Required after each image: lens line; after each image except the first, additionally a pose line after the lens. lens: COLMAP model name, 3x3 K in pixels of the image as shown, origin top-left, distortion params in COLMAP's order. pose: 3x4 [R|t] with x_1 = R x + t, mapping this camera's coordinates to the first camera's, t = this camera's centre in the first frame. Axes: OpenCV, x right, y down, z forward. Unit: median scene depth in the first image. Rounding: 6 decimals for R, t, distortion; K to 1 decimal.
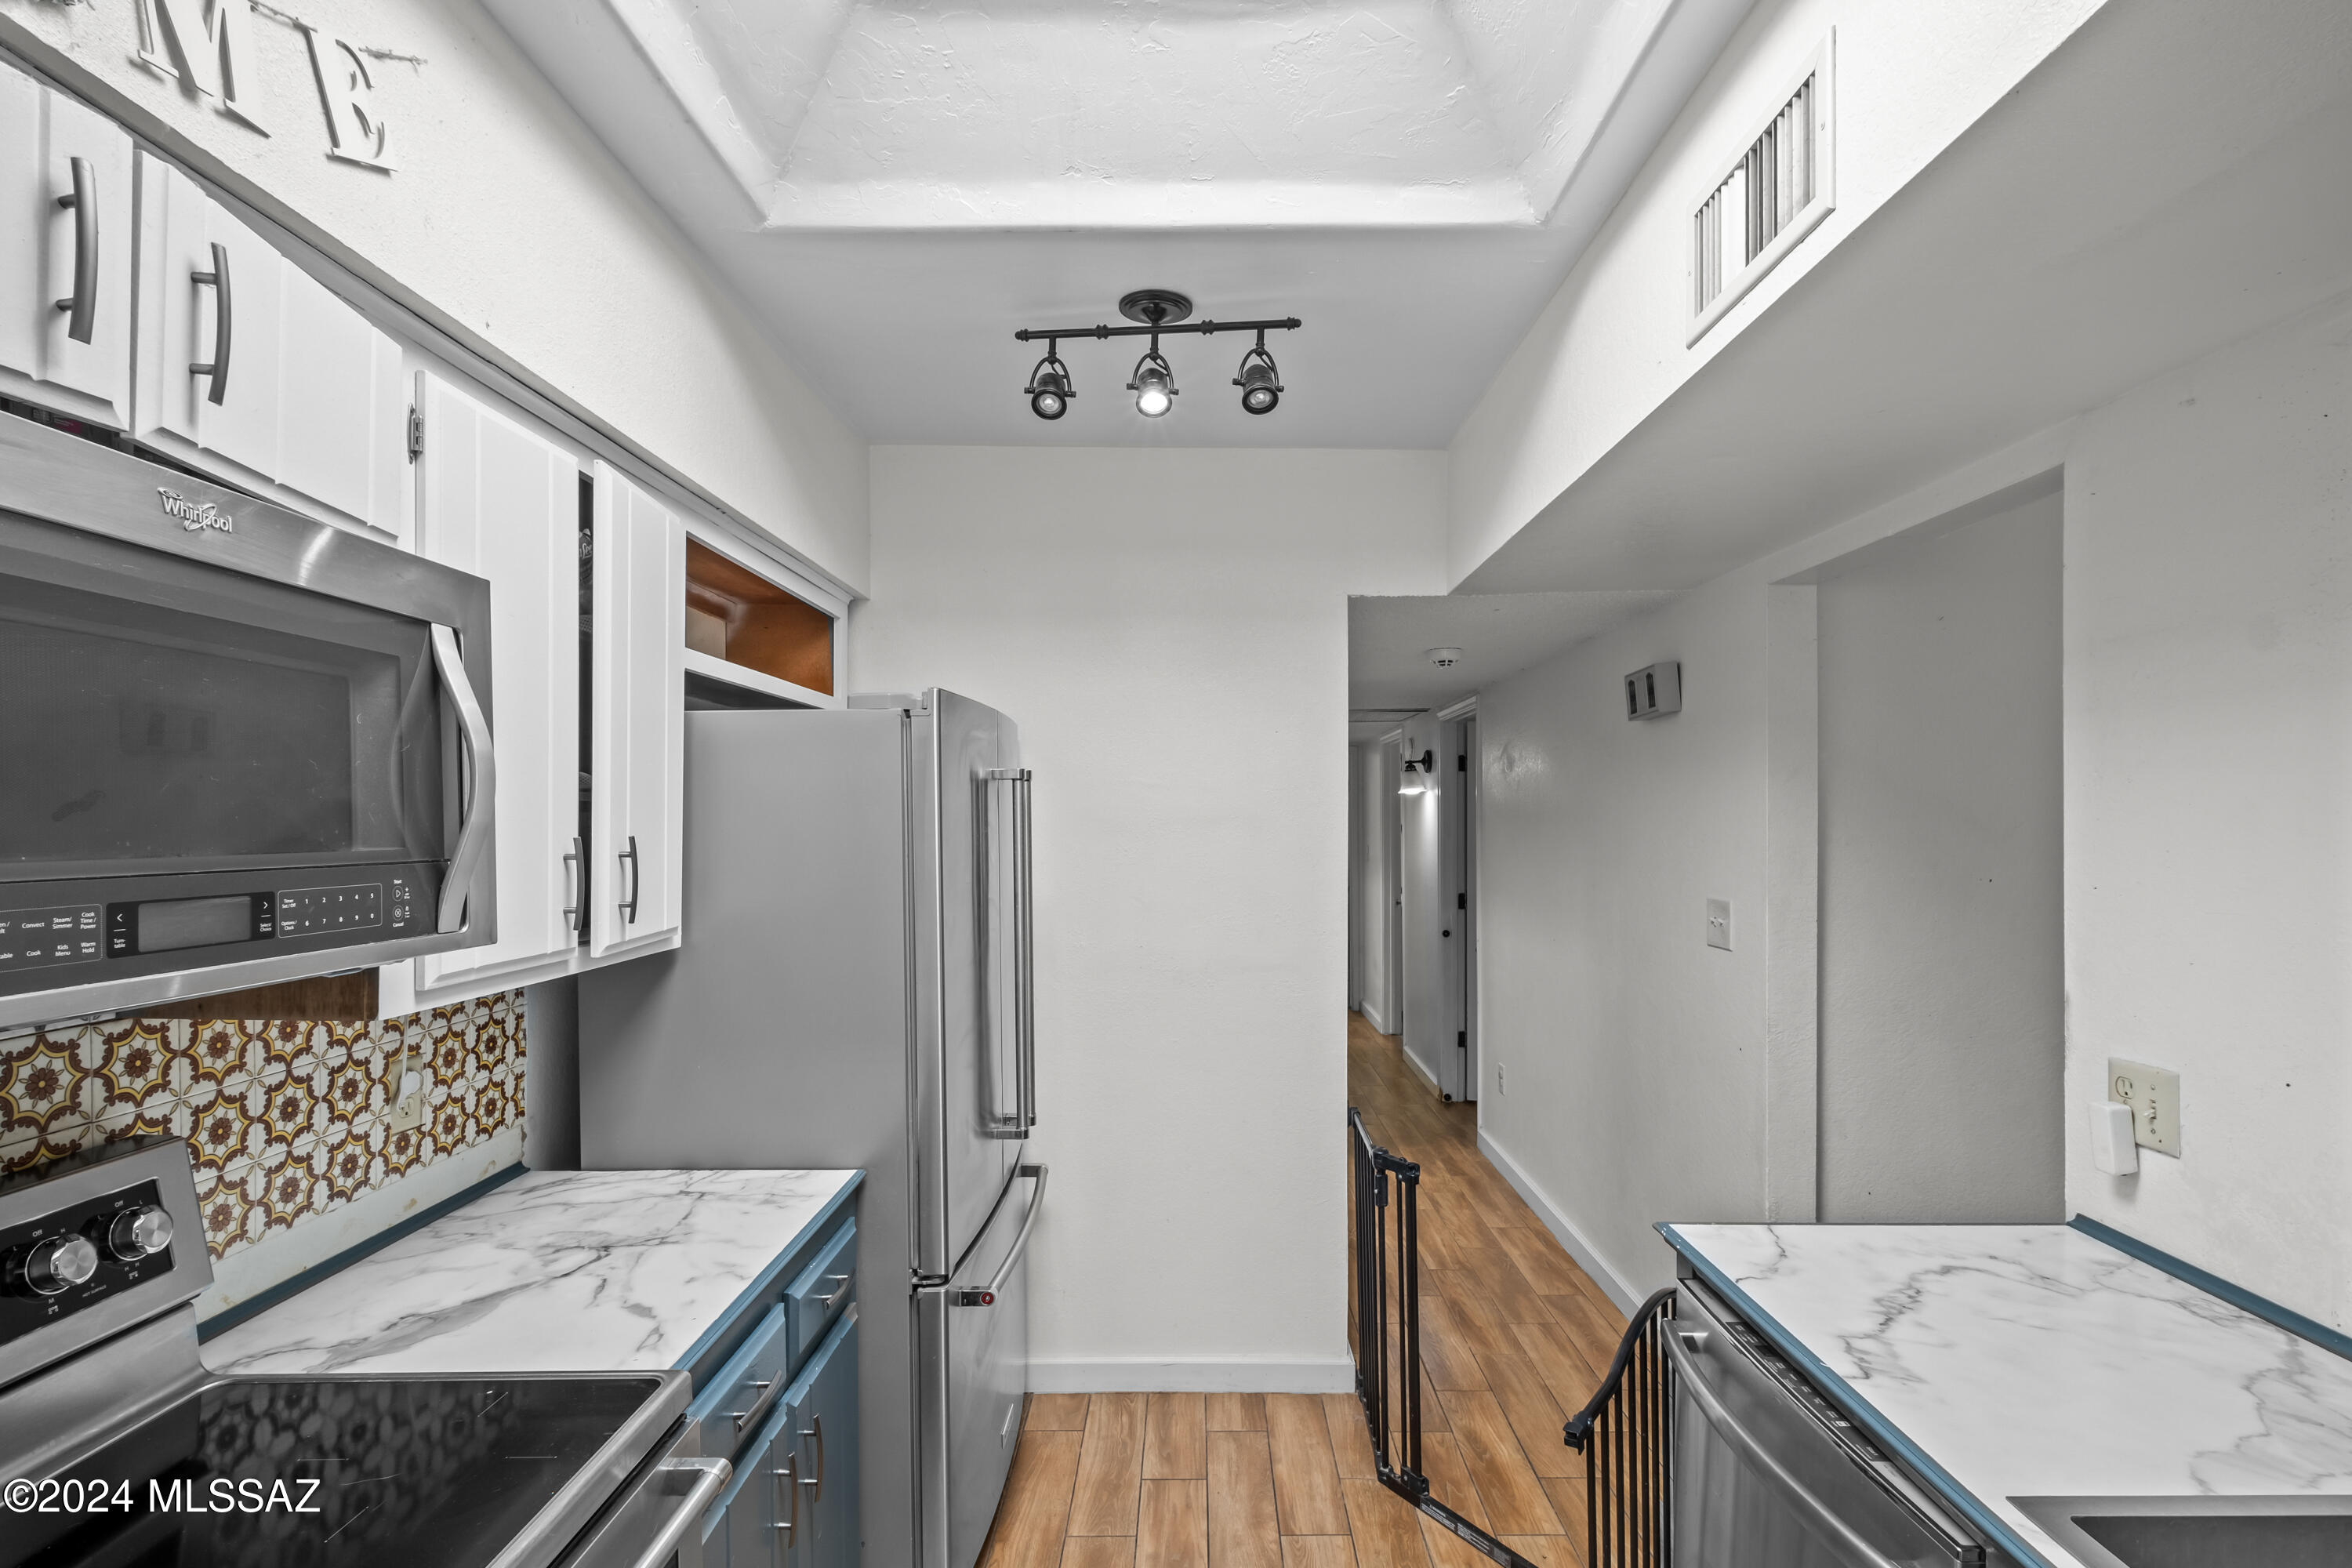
lens RADIAL K [[1113.7, 0, 1198.7], [0, 1113.7, 787.9], [0, 0, 1]] dist [-0.003676, -0.001269]
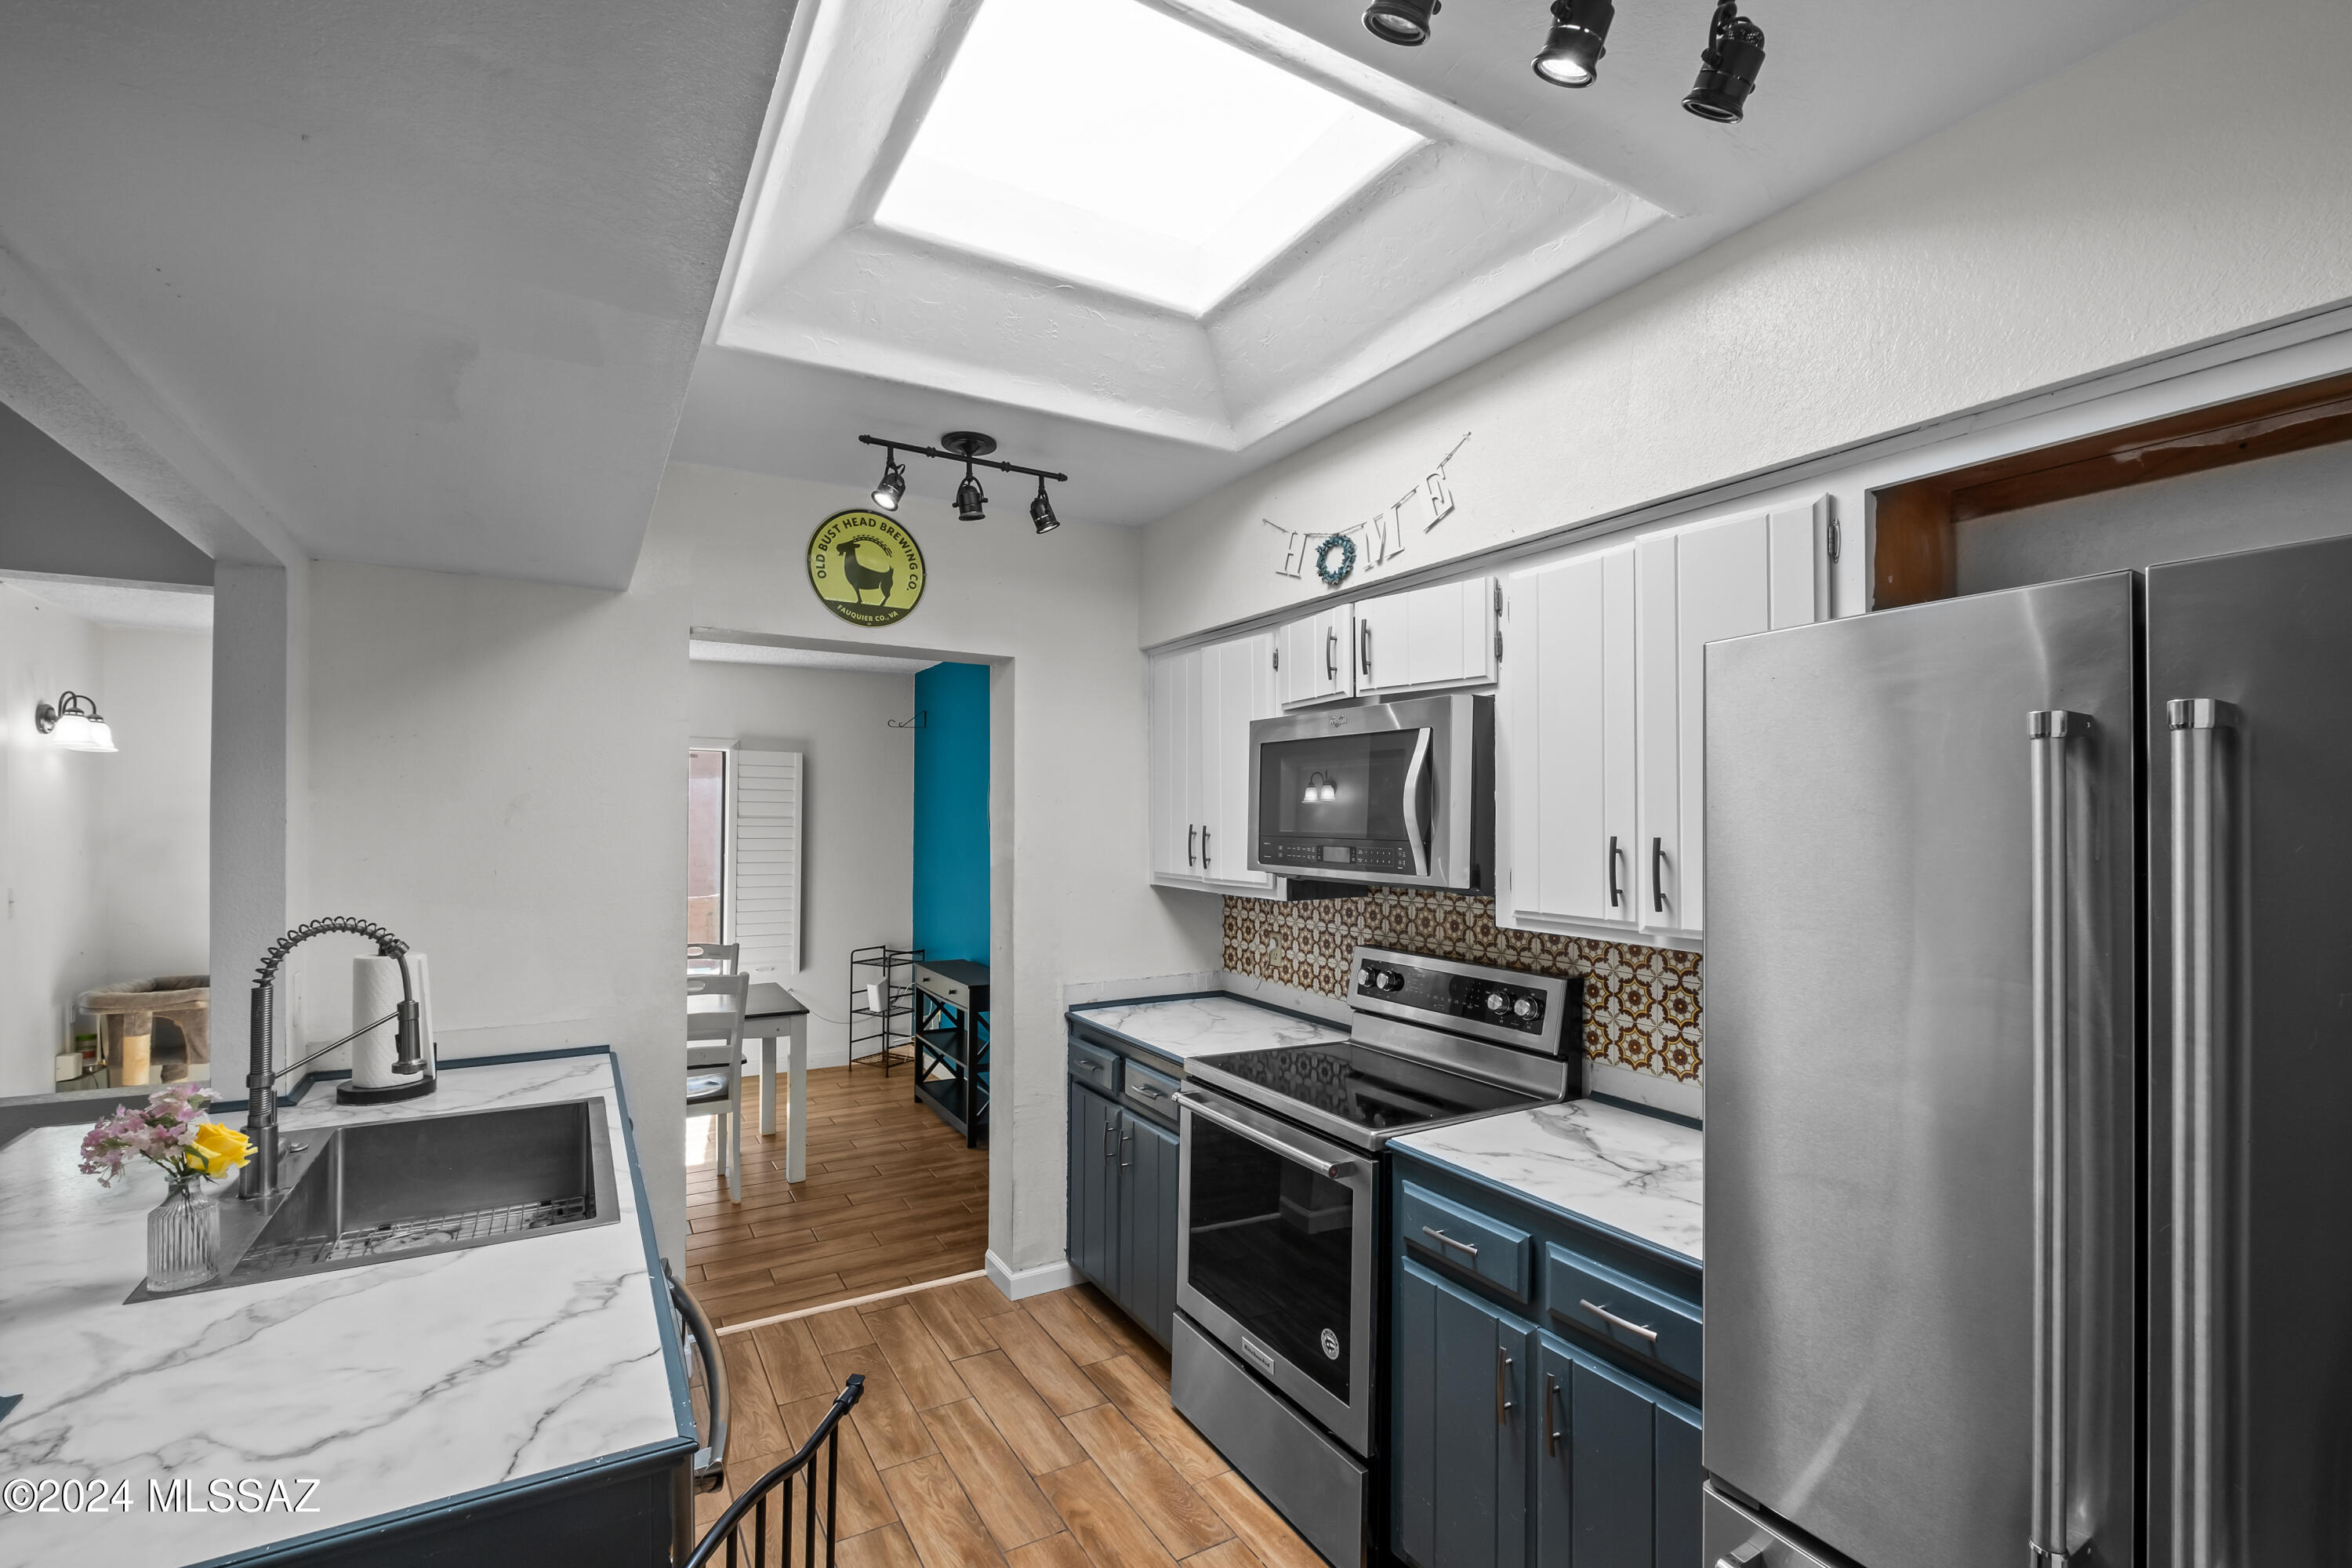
lens RADIAL K [[1035.8, 0, 1174.1], [0, 1035.8, 818.4], [0, 0, 1]] dist [0.002705, 0.000124]
pose [[-0.864166, -0.000620, -0.503206, 0.513406], [0.011533, 0.999712, -0.021037, 0.043430], [0.503074, -0.023983, -0.863910, 1.814946]]
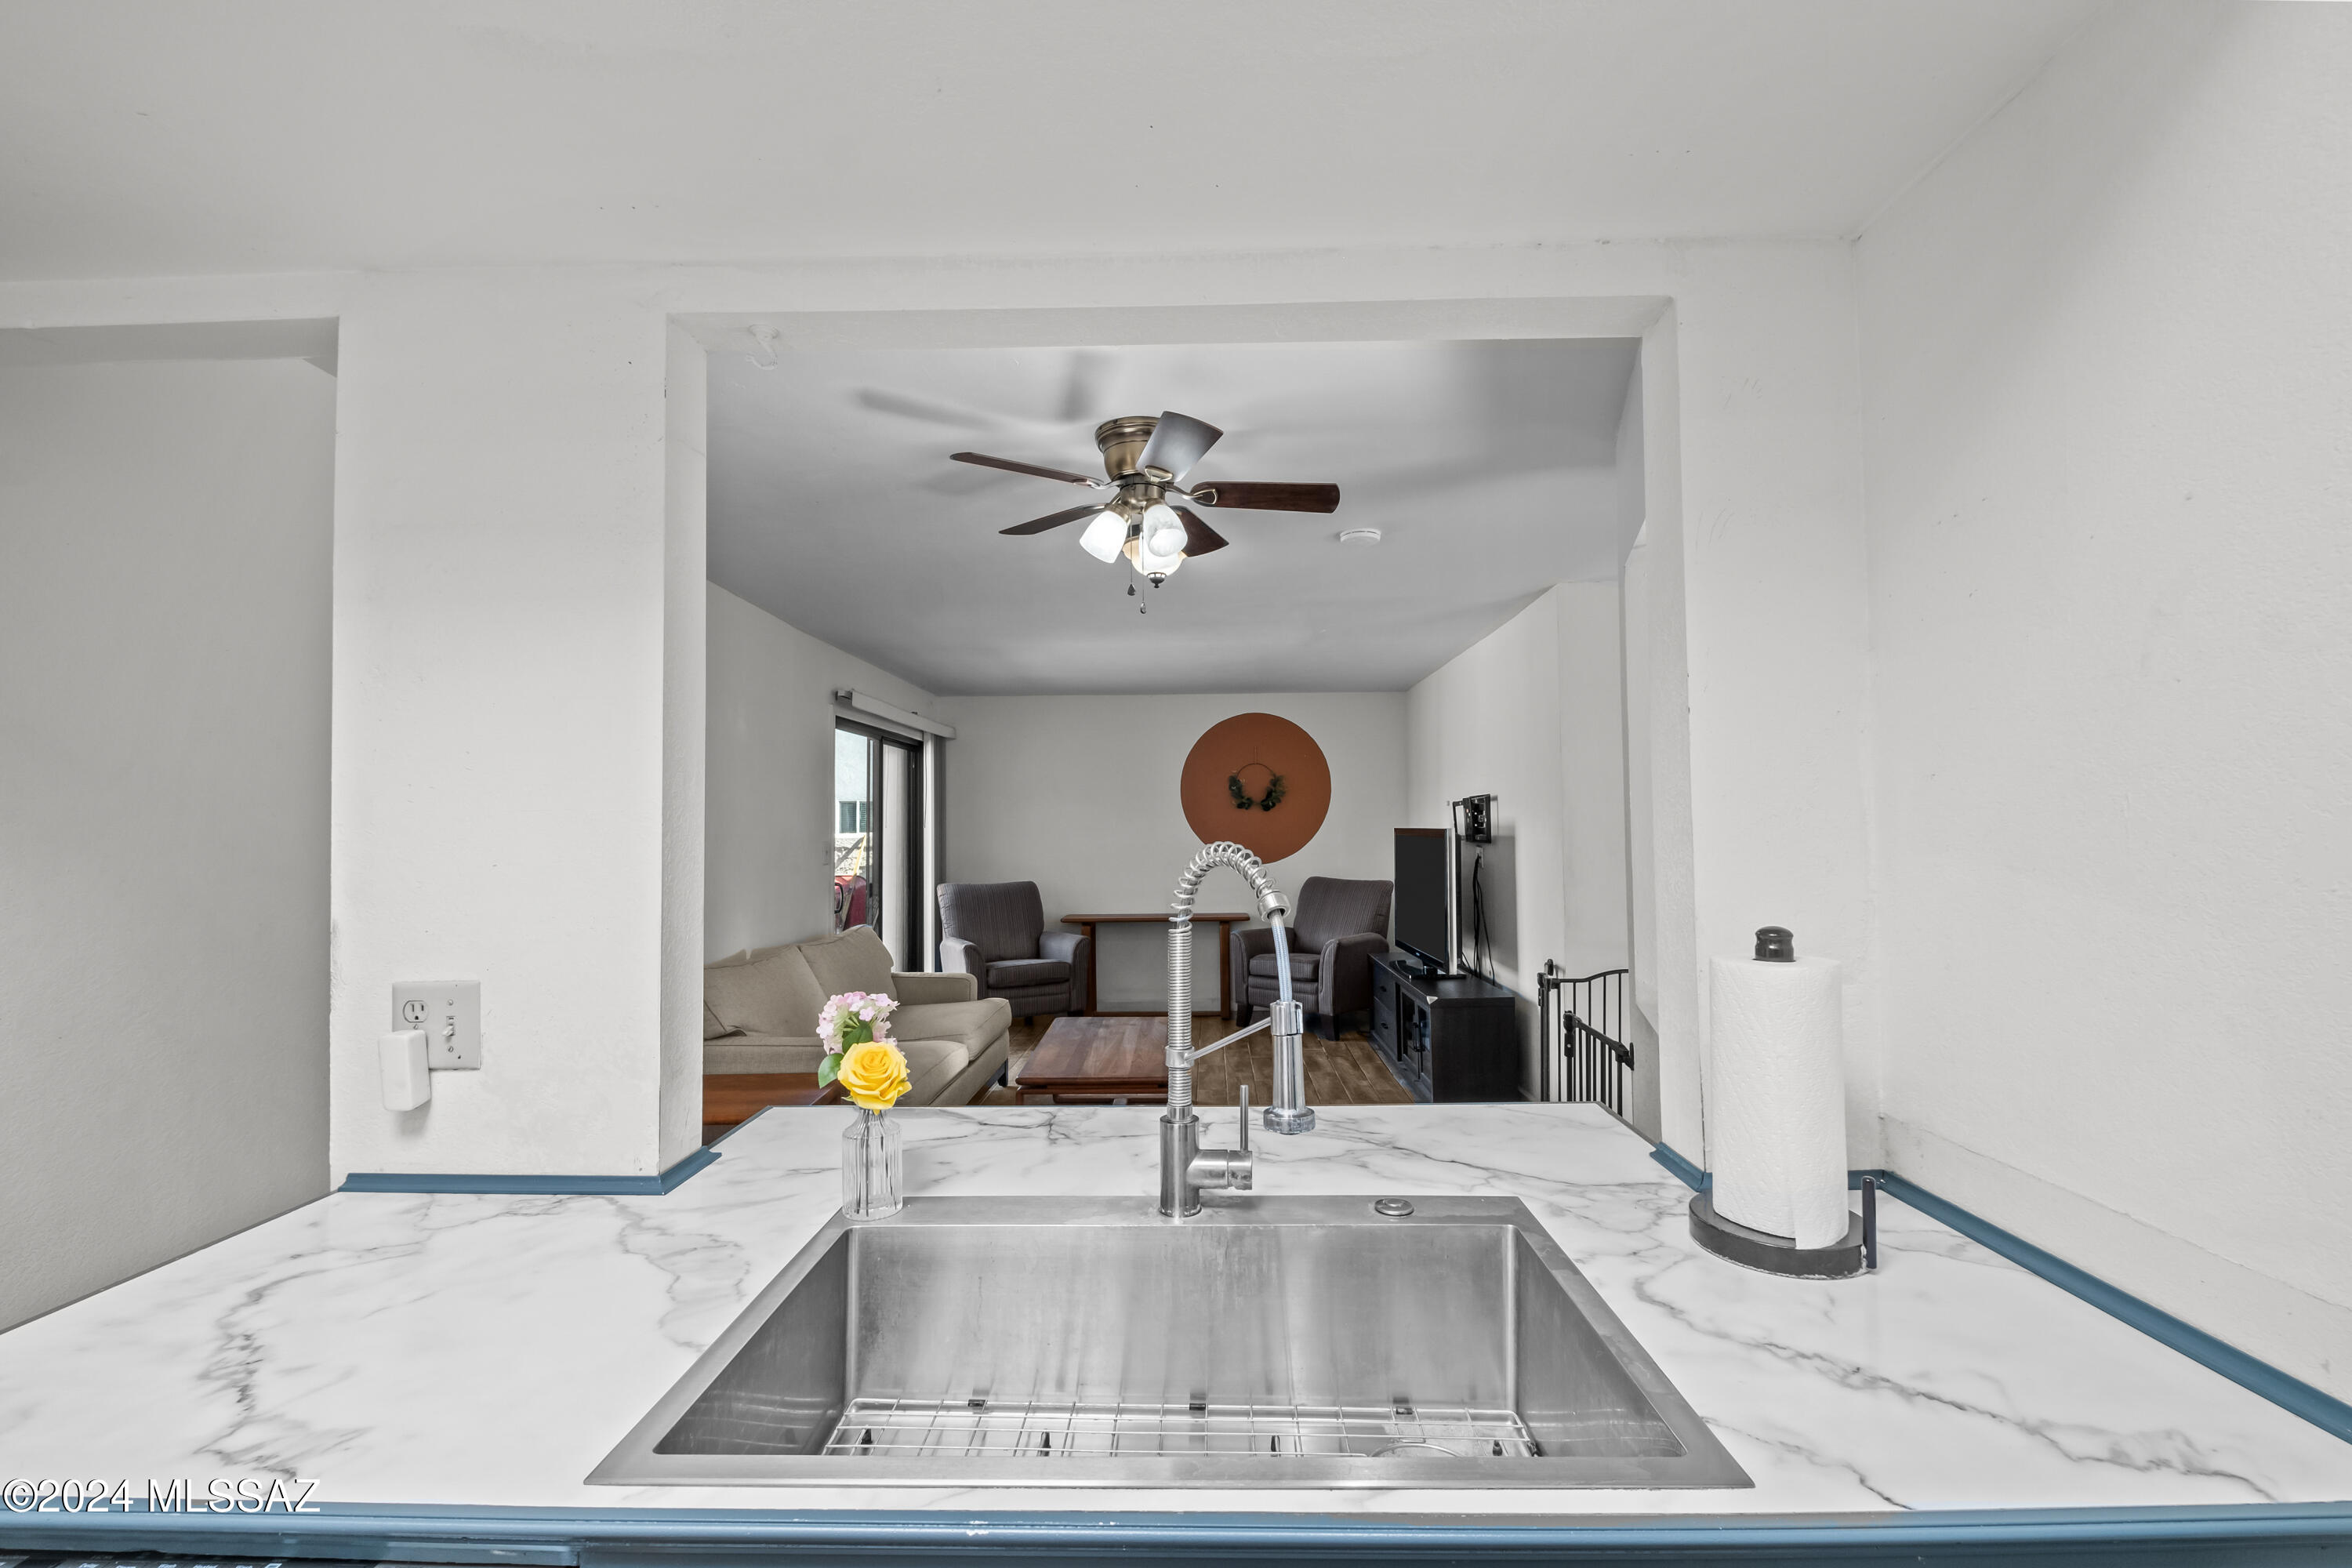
lens RADIAL K [[1020.9, 0, 1179.3], [0, 1020.9, 792.4], [0, 0, 1]] dist [0.009955, -0.011051]
pose [[0.006521, 0.038004, 0.999256, -0.004286], [-0.019458, 0.999093, -0.037871, 0.112237], [-0.999789, -0.019197, 0.007254, 0.377970]]
